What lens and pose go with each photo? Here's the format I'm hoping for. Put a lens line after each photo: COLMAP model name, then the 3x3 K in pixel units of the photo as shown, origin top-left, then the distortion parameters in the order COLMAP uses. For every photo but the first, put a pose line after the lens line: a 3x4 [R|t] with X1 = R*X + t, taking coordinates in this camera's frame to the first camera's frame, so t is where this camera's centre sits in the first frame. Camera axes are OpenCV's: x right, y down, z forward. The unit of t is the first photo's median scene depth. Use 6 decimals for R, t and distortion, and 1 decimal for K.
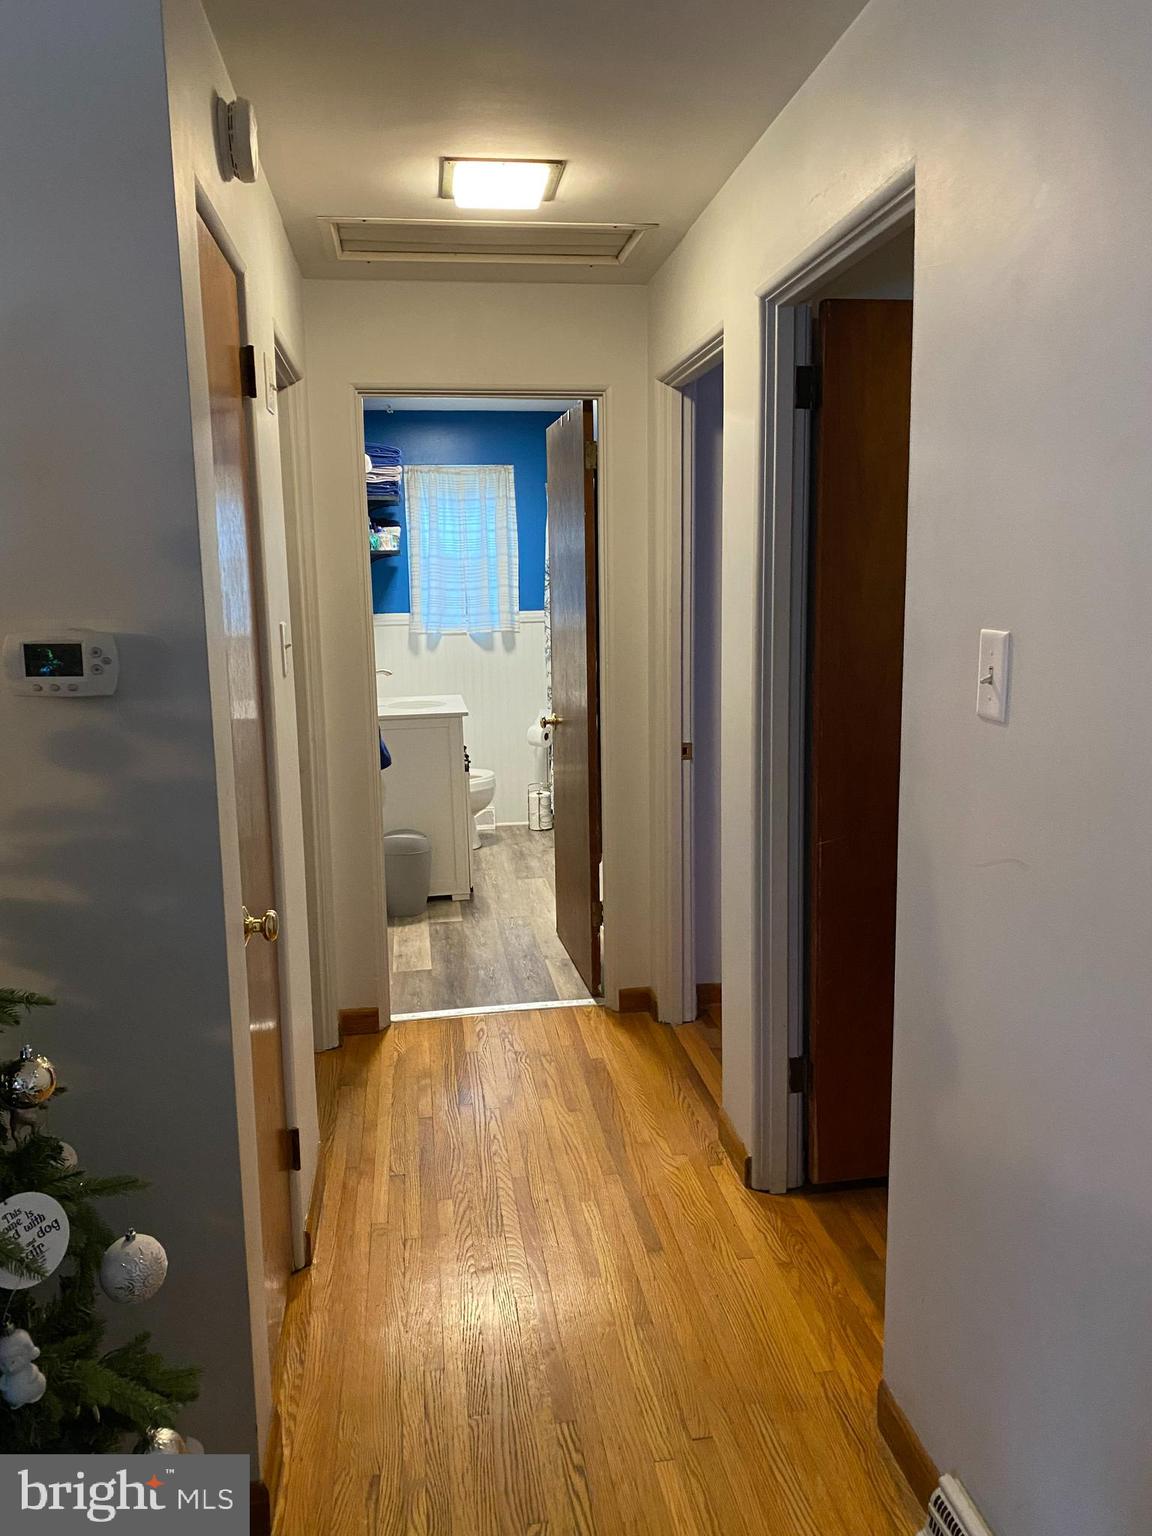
lens RADIAL K [[1161.2, 0, 580.2], [0, 1161.2, 767.0], [0, 0, 1]] dist [0.009876, -0.022419]
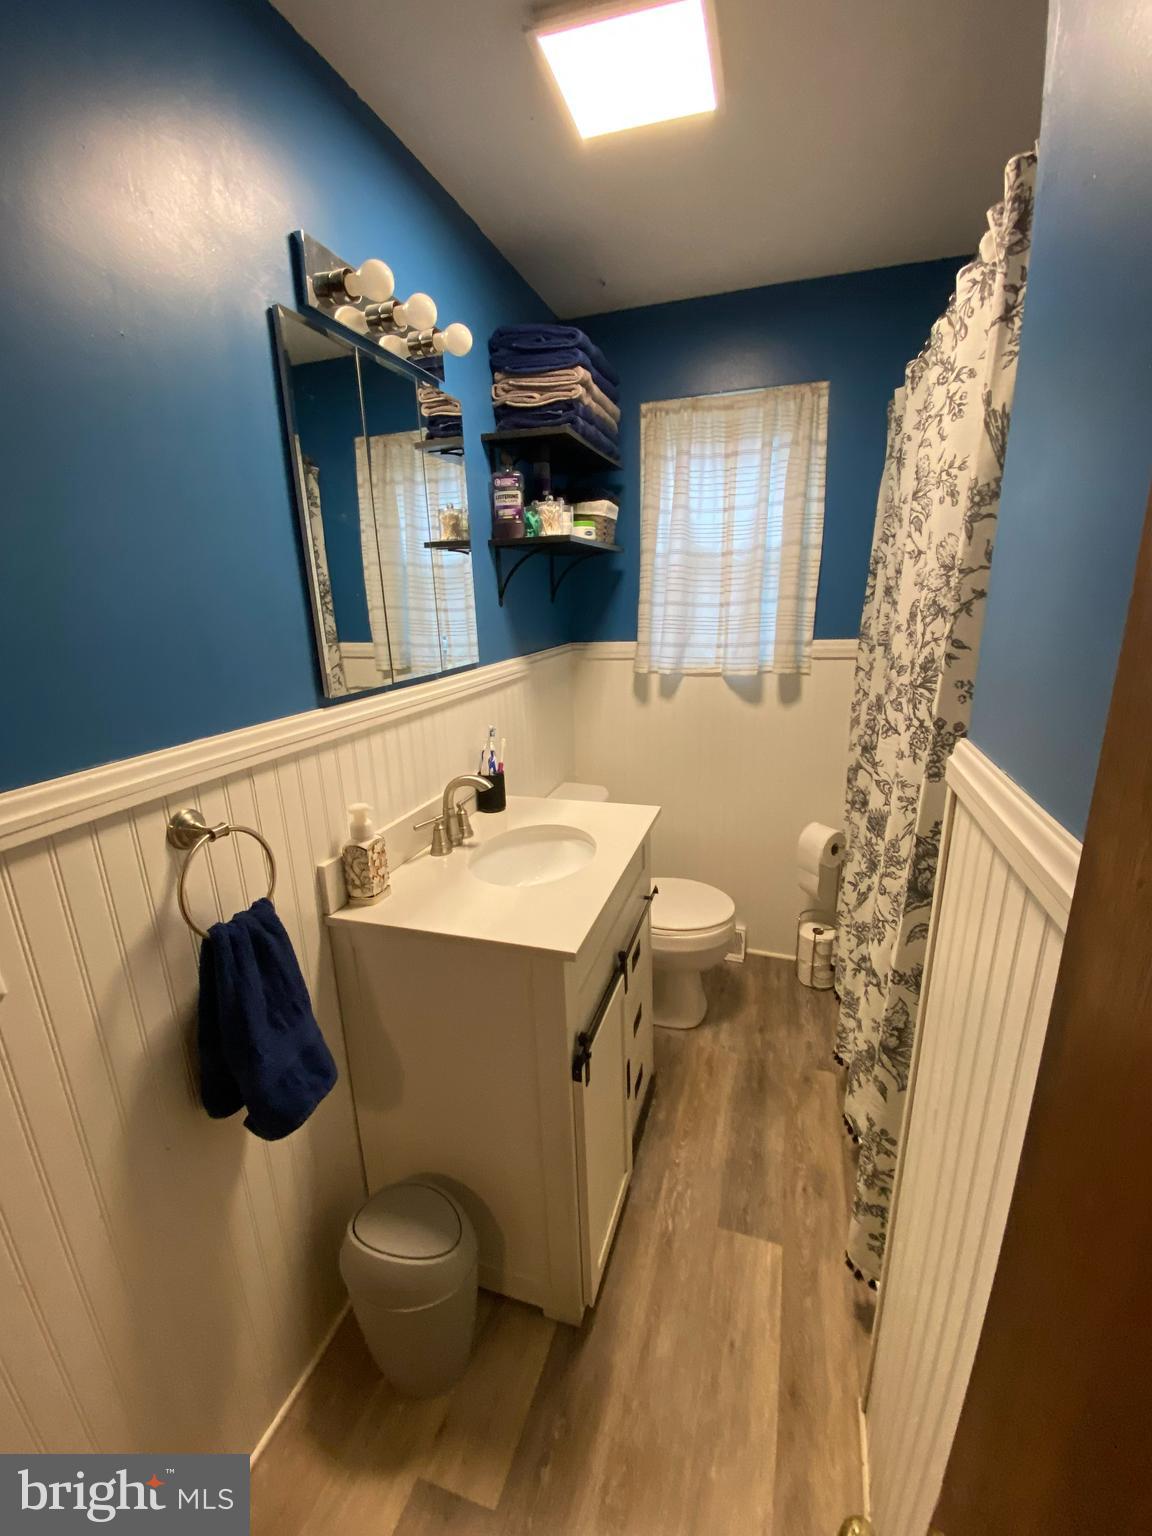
lens RADIAL K [[622.2, 0, 574.2], [0, 622.2, 778.8], [0, 0, 1]] dist [0.002877, 0.000168]
pose [[0.893688, 0.113055, -0.434212, -0.014152], [-0.052642, 0.987471, 0.148759, -0.105054], [0.445590, -0.110086, 0.888443, 0.651247]]
